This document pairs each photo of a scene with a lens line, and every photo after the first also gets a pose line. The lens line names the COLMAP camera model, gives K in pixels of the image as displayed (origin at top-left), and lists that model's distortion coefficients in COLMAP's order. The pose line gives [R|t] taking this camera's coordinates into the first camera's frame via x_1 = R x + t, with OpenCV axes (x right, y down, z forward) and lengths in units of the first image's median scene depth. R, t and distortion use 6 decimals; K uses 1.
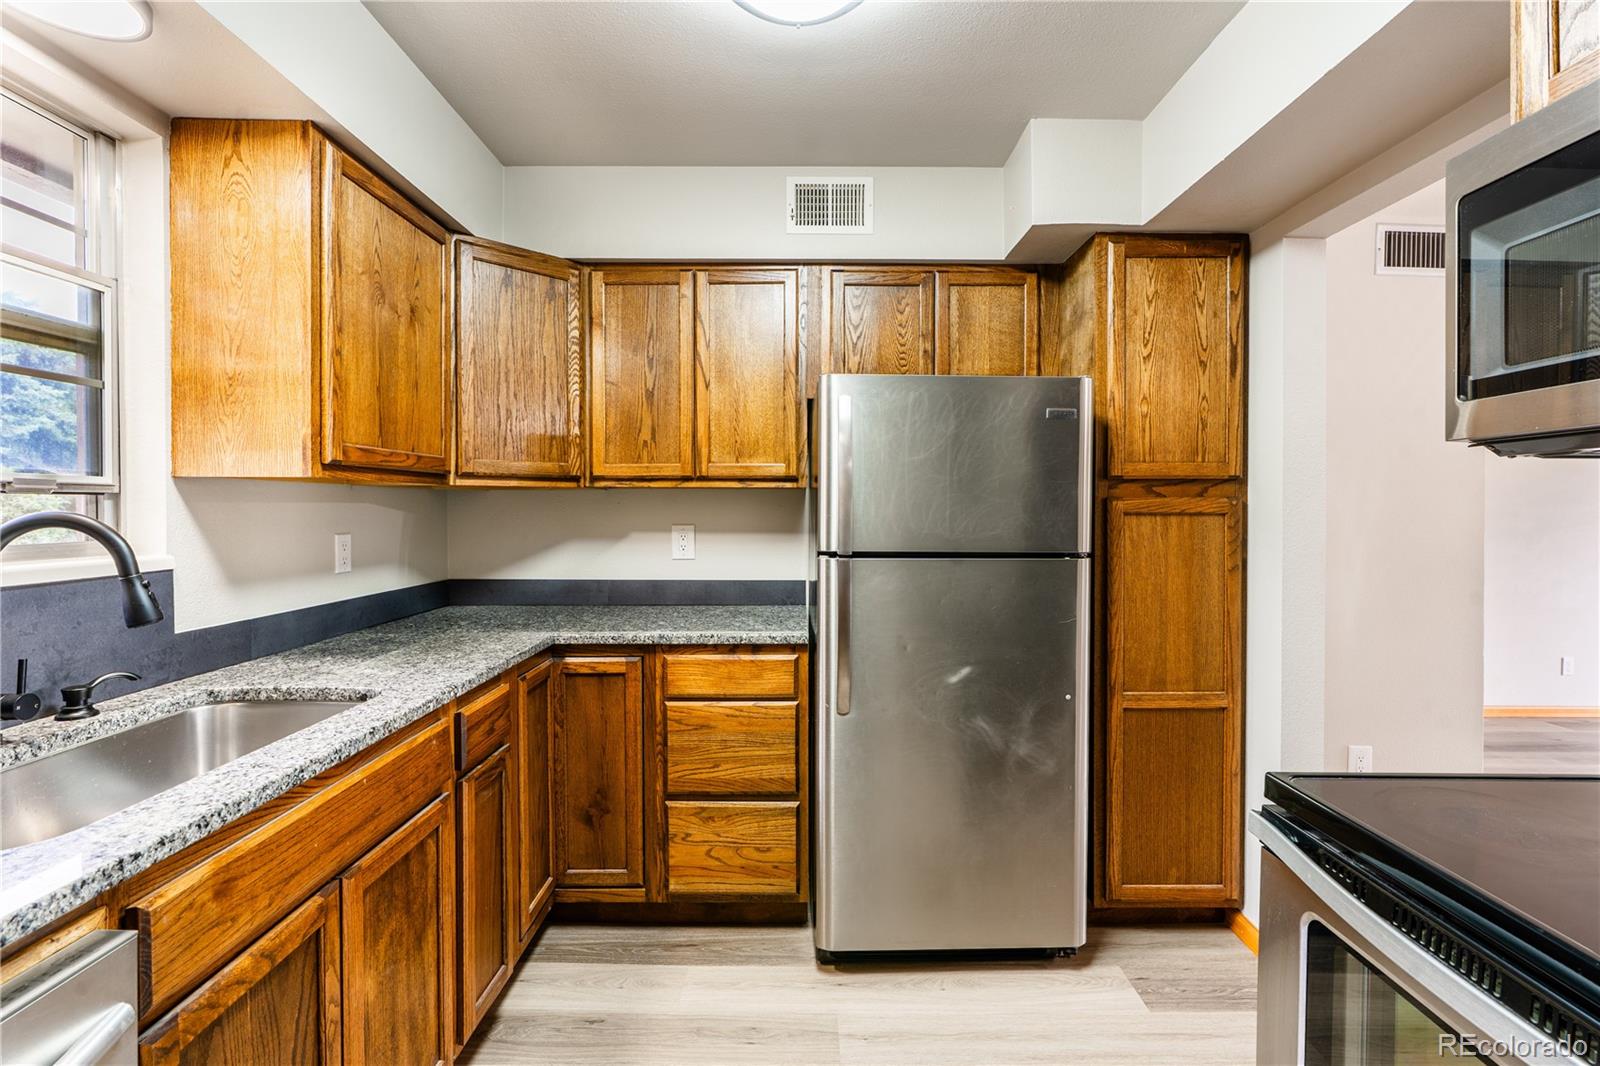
lens RADIAL K [[734.9, 0, 803.5], [0, 734.9, 517.8], [0, 0, 1]] dist [-0.009912, 0.002965]
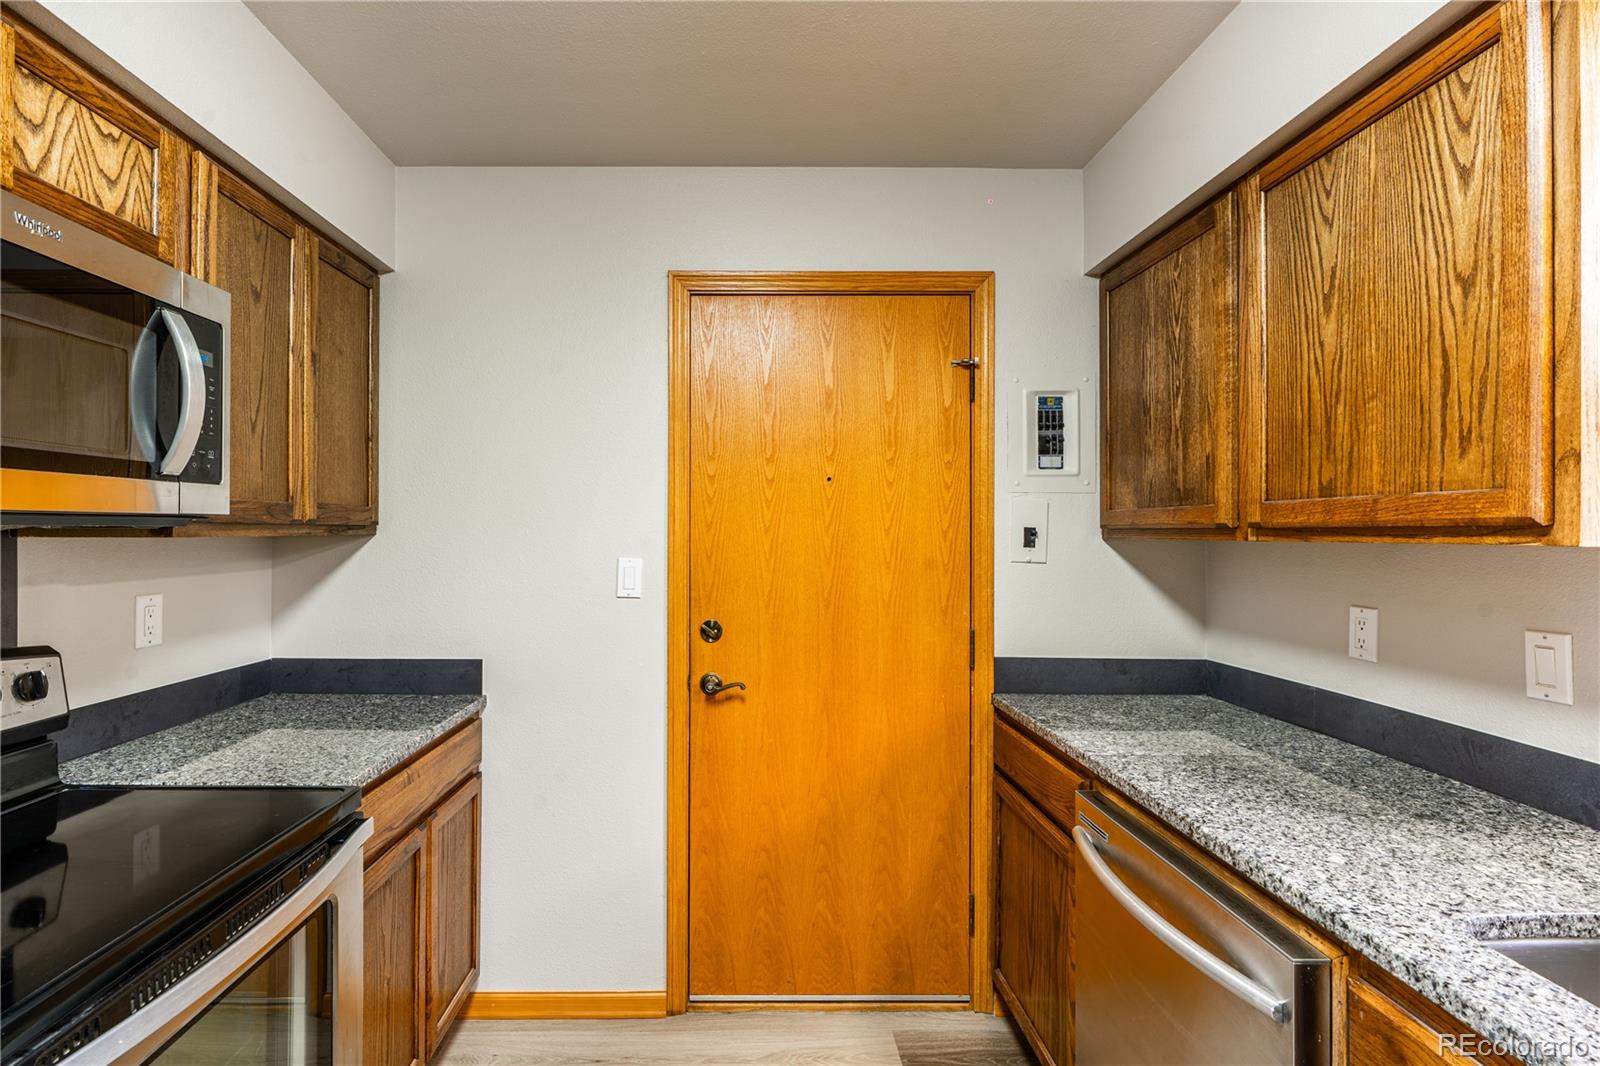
lens RADIAL K [[734.9, 0, 735.9], [0, 734.9, 531.2], [0, 0, 1]] dist [-0.009912, 0.002965]
pose [[-0.999927, -0.005899, 0.010535, -0.009552], [-0.005791, 0.999930, 0.010302, -0.057860], [-0.010595, 0.010240, -0.999891, 0.960752]]
